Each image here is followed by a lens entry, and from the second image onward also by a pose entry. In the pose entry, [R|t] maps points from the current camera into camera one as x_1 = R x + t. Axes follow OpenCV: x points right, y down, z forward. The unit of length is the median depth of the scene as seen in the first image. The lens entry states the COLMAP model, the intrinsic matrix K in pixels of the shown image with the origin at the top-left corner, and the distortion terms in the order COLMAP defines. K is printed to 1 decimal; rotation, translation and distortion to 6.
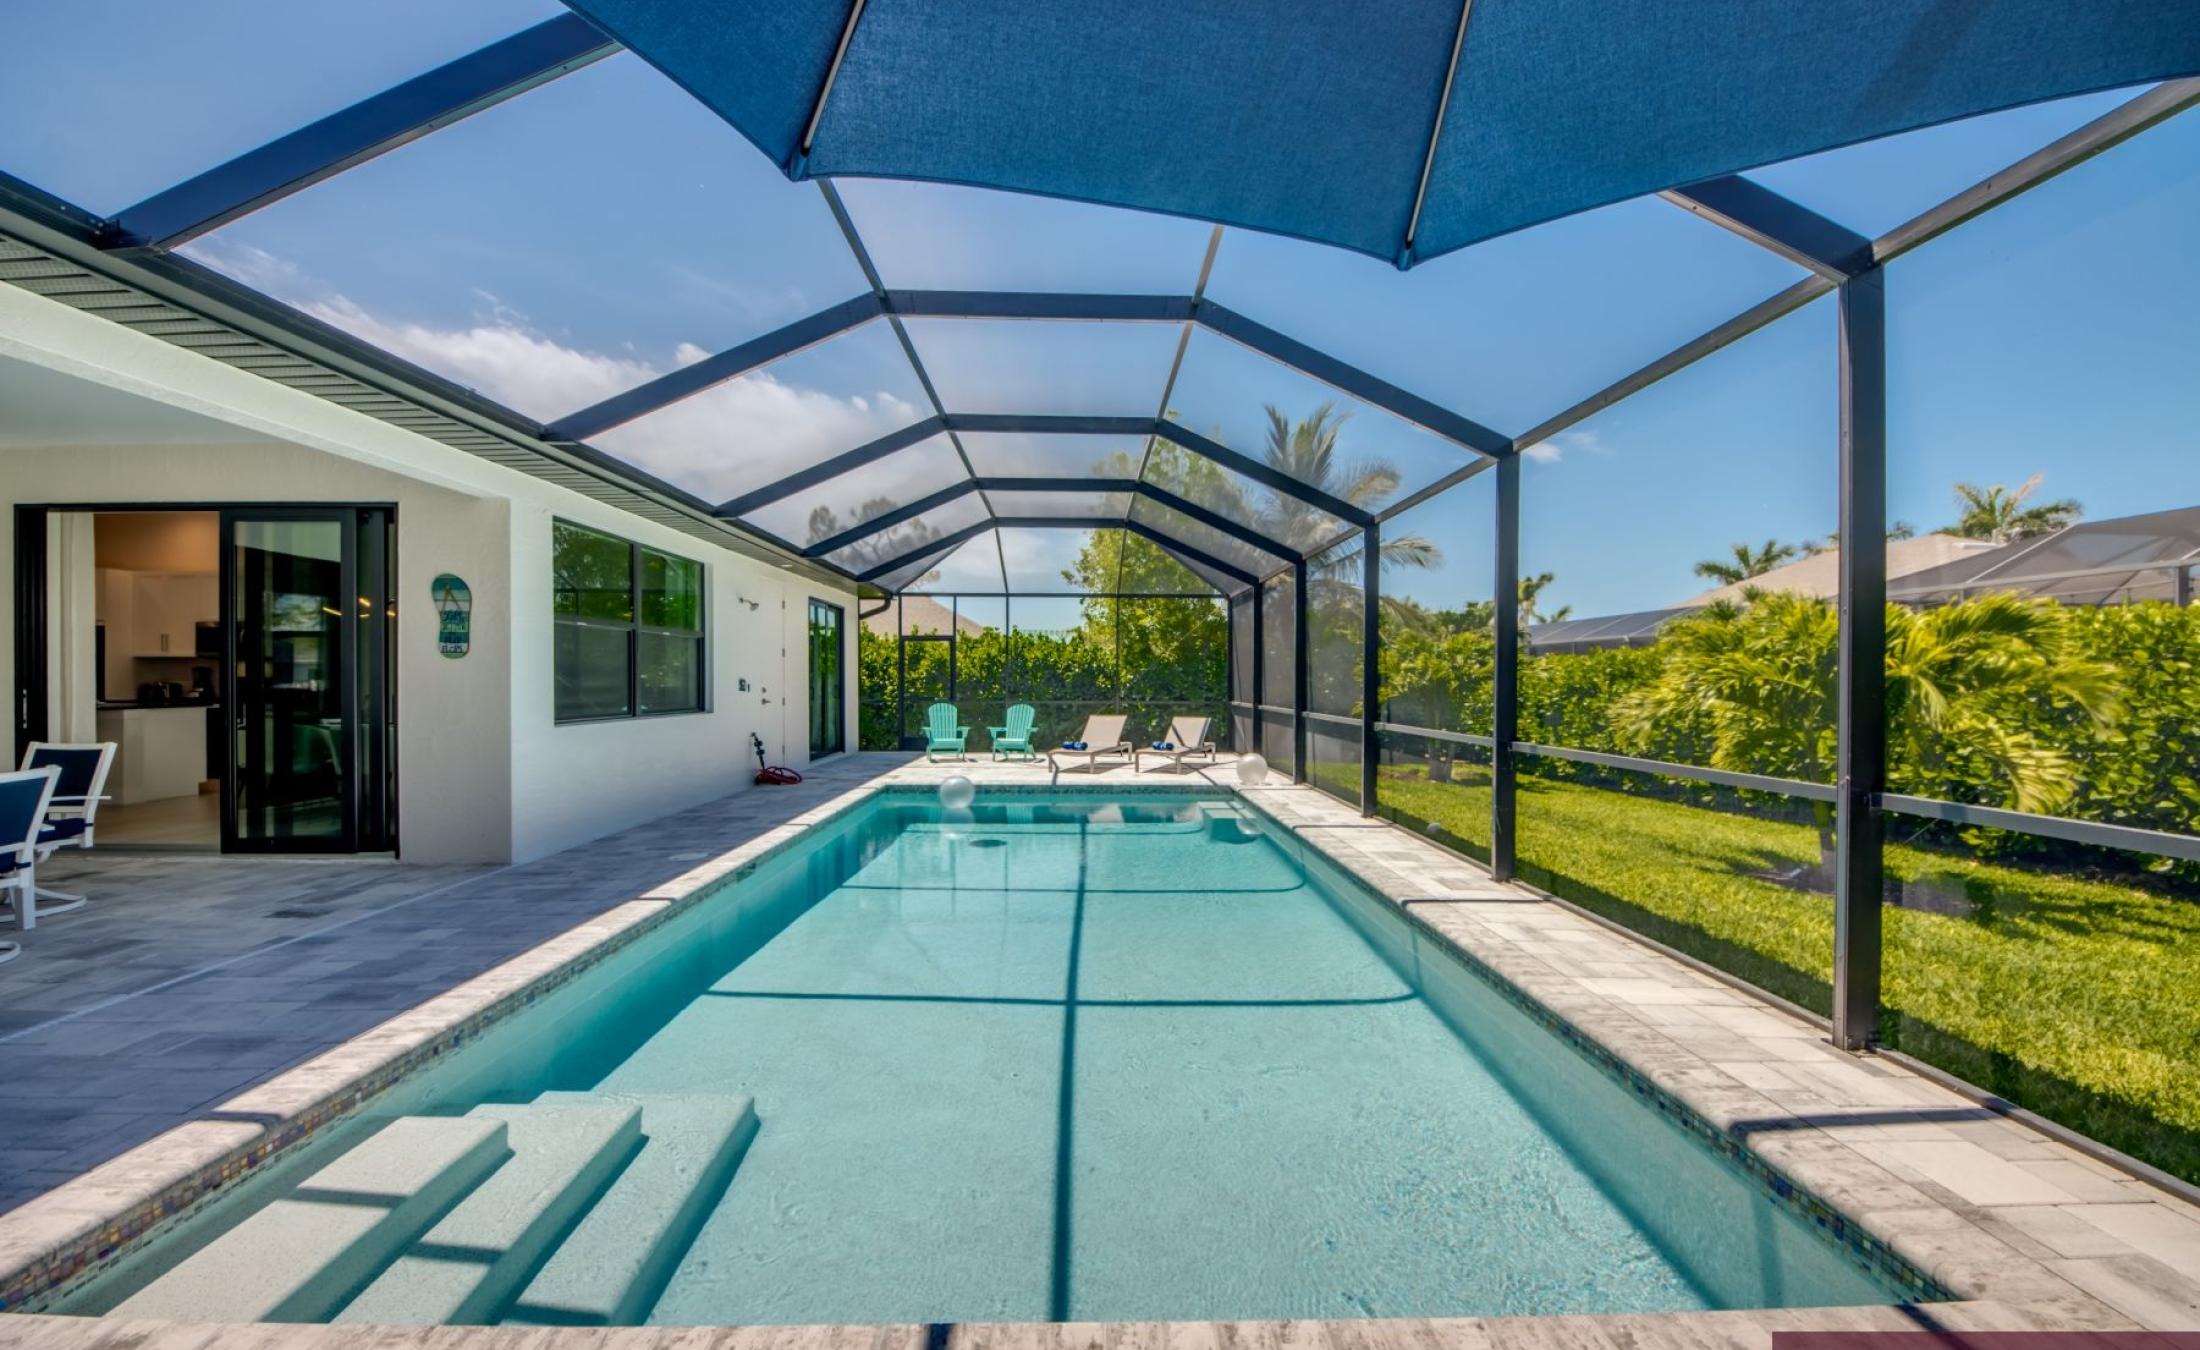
lens RADIAL K [[815.4, 0, 1100.0], [0, 815.4, 675.0], [0, 0, 1]] dist [0.001271, -0.007001]
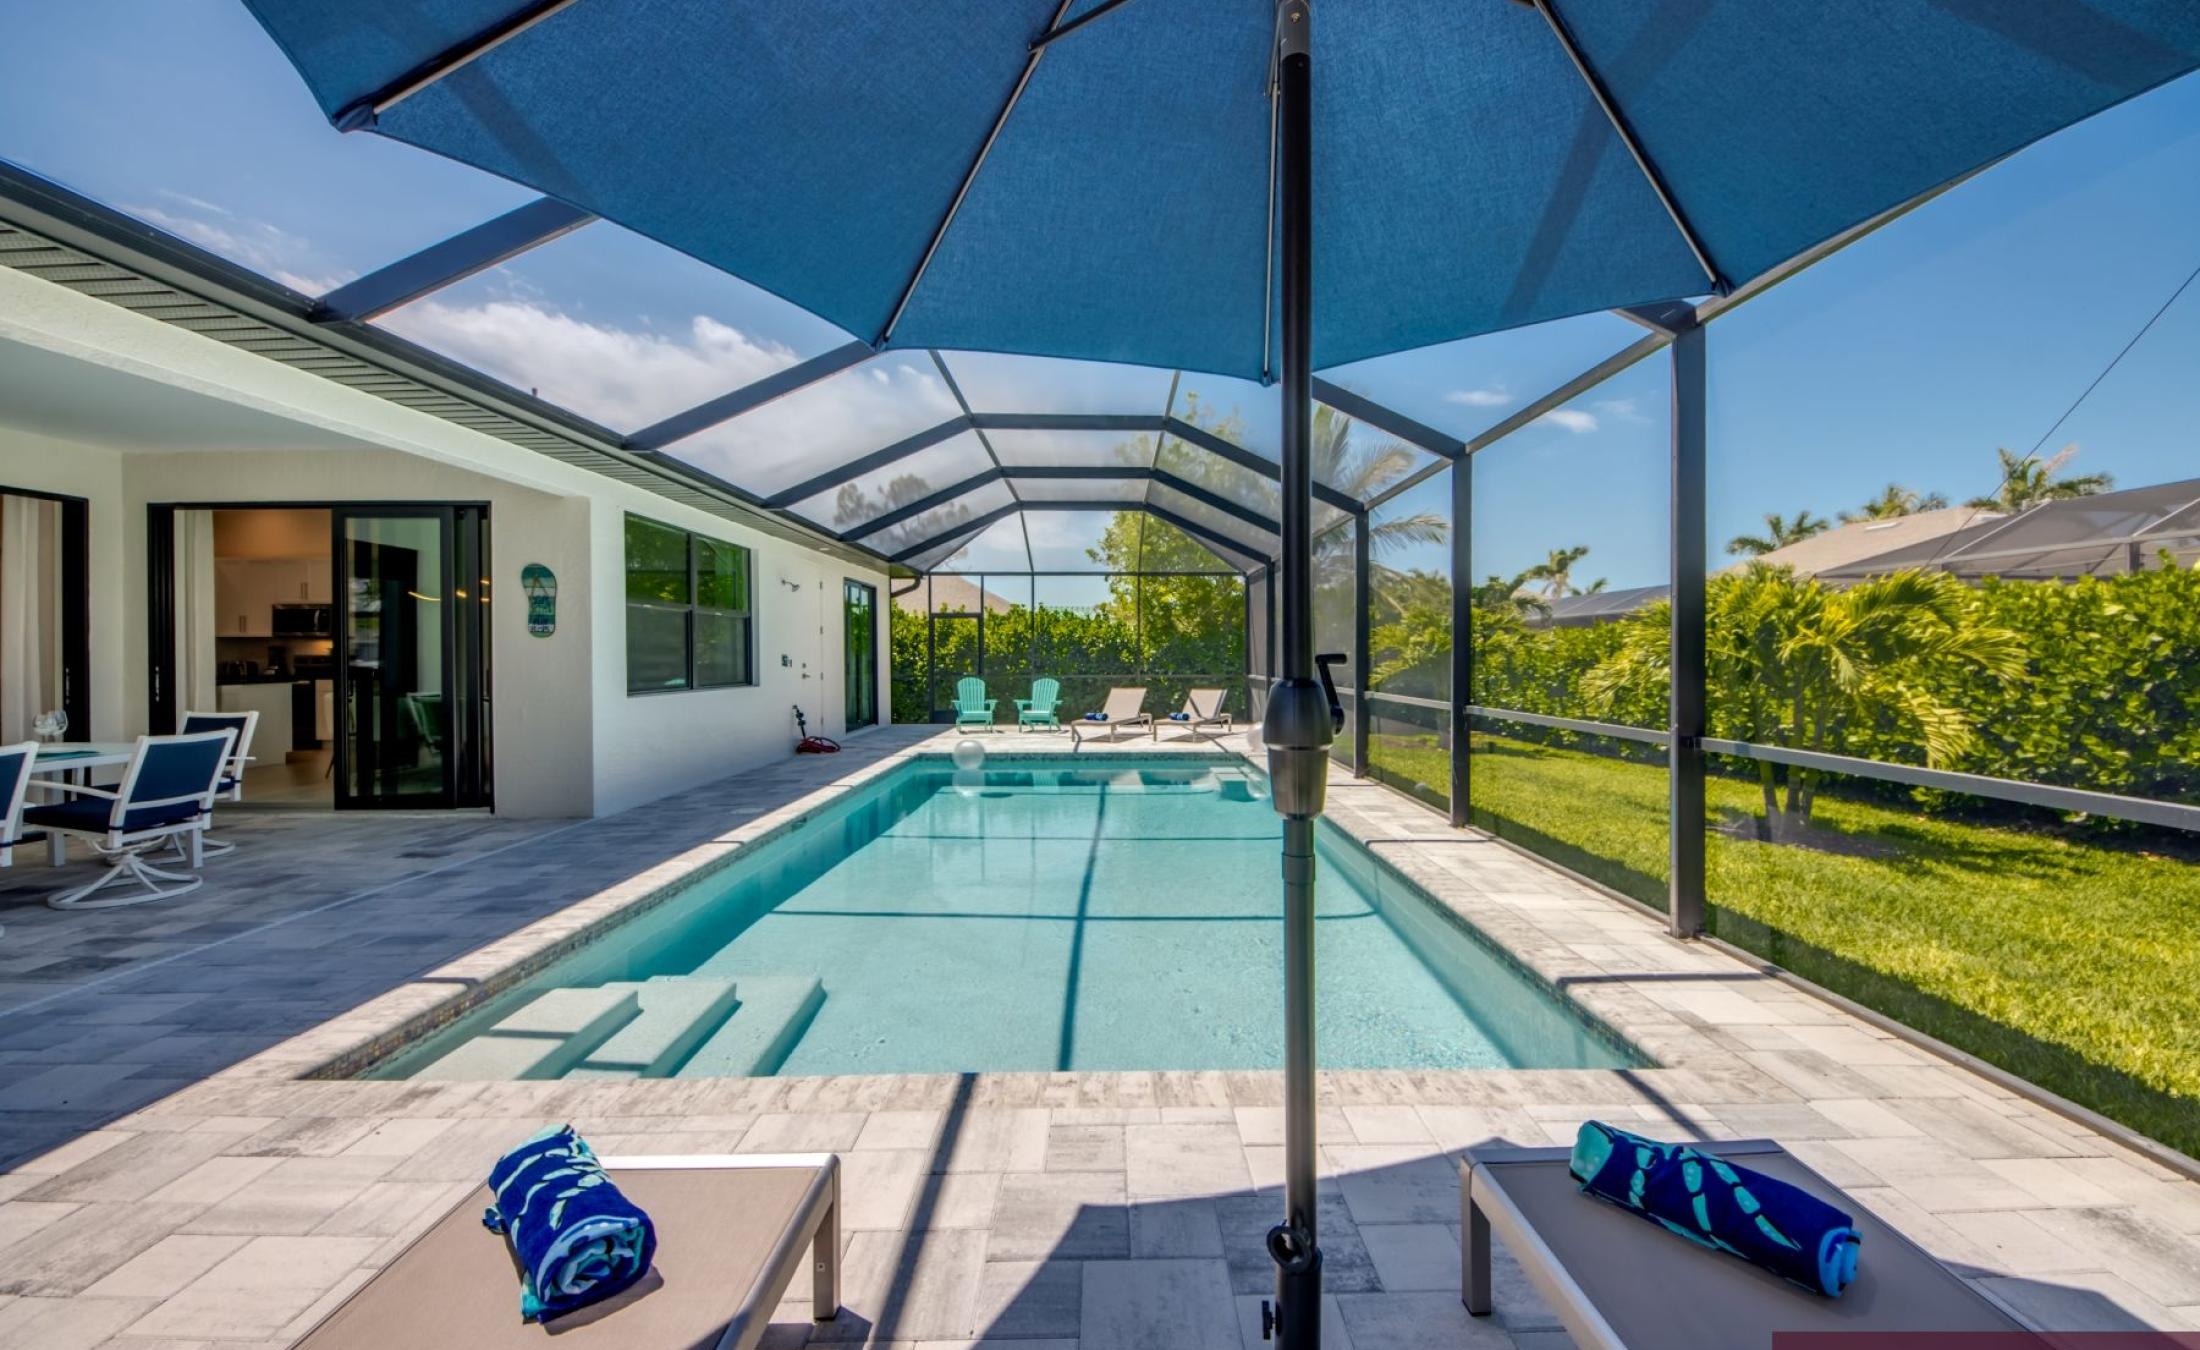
lens RADIAL K [[866.8, 0, 1149.2], [0, 866.8, 652.5], [0, 0, 1]] dist [-0.001085, 0.000026]
pose [[0.999919, -0.005381, 0.011535, 0.035796], [0.005359, 0.999984, 0.001947, 0.002120], [-0.011546, -0.001885, 0.999932, -0.180696]]
